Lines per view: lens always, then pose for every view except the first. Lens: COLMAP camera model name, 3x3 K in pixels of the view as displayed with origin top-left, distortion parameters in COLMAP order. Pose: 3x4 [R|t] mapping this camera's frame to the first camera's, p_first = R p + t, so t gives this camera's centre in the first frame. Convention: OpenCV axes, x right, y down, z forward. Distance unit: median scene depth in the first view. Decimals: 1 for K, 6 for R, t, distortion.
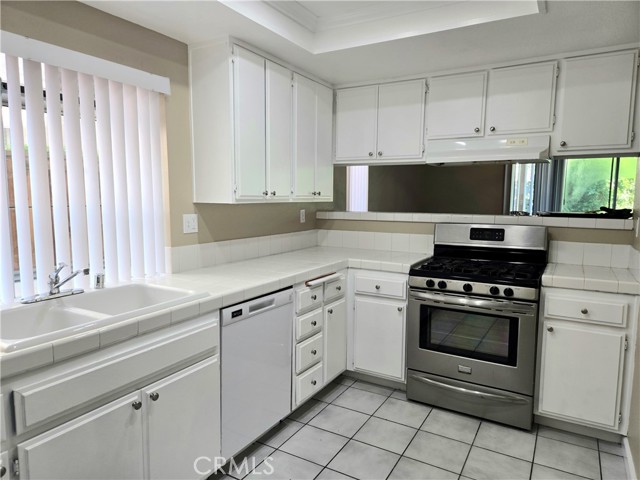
lens RADIAL K [[432.7, 0, 313.9], [0, 432.7, 242.6], [0, 0, 1]] dist [0.028552, -0.013019]
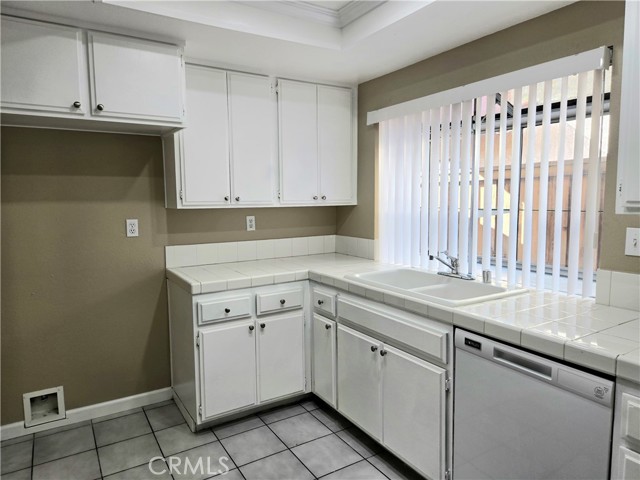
lens RADIAL K [[432.7, 0, 321.7], [0, 432.7, 235.8], [0, 0, 1]] dist [0.028552, -0.013019]
pose [[-0.471208, 0.082200, -0.878184, 0.521043], [-0.088237, 0.986260, 0.139662, -0.101004], [0.877598, 0.143298, -0.457480, 0.853387]]
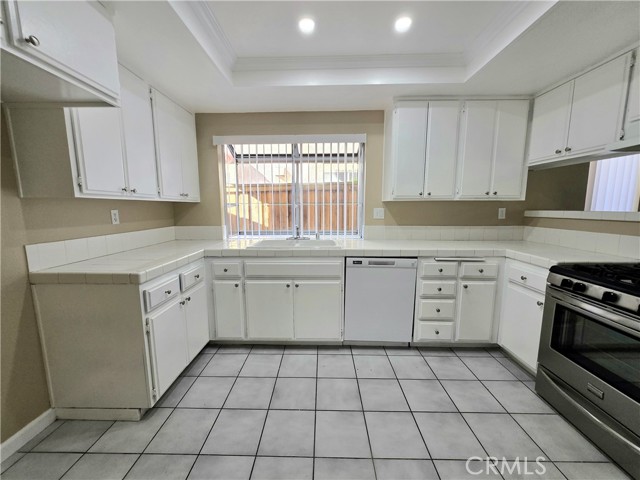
lens RADIAL K [[253.0, 0, 315.9], [0, 253.0, 240.9], [0, 0, 1]] dist [-0.001679, 0.000189]
pose [[0.484955, 0.110345, -0.867550, 0.480353], [-0.089623, 0.993056, 0.076209, 0.011627], [0.869935, 0.040794, 0.491476, 0.270008]]
